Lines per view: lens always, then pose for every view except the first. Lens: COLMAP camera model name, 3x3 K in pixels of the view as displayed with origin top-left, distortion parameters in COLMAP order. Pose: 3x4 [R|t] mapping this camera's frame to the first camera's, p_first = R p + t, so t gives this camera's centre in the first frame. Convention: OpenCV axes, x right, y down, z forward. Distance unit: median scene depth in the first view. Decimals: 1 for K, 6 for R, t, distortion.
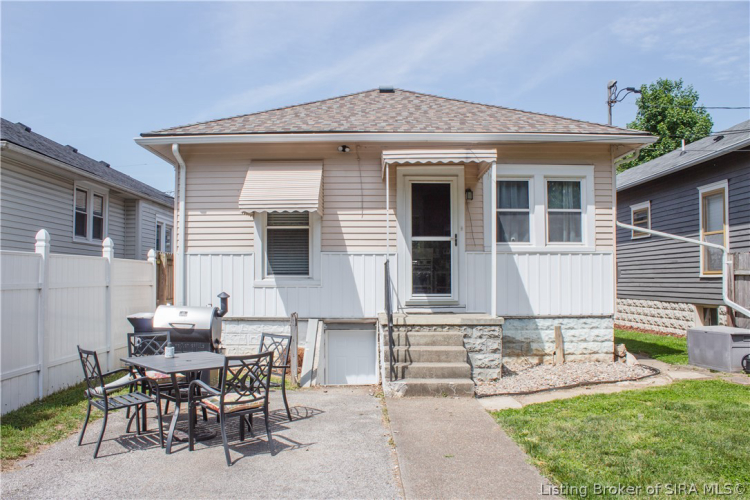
lens RADIAL K [[647.8, 0, 373.2], [0, 647.8, 250.1], [0, 0, 1]] dist [-0.111291, 0.083415]
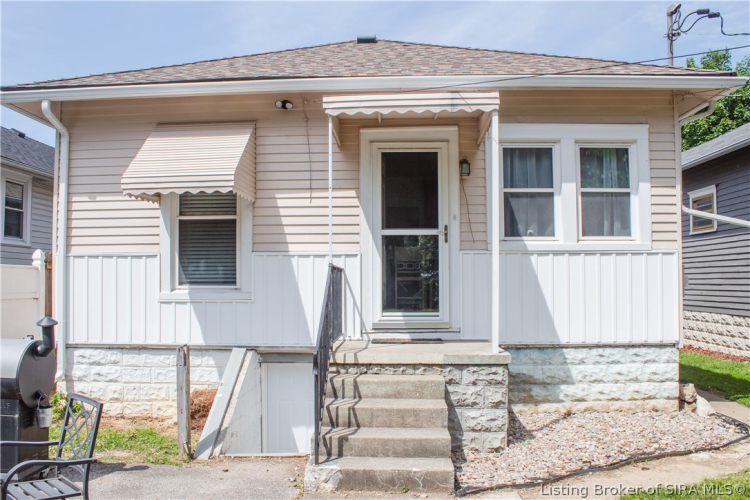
lens RADIAL K [[647.8, 0, 373.8], [0, 647.8, 253.9], [0, 0, 1]] dist [-0.111291, 0.083415]
pose [[0.998614, -0.003727, -0.052493, 0.087415], [0.003972, 0.999982, 0.004559, 0.002193], [0.052476, -0.004761, 0.998611, 0.308248]]
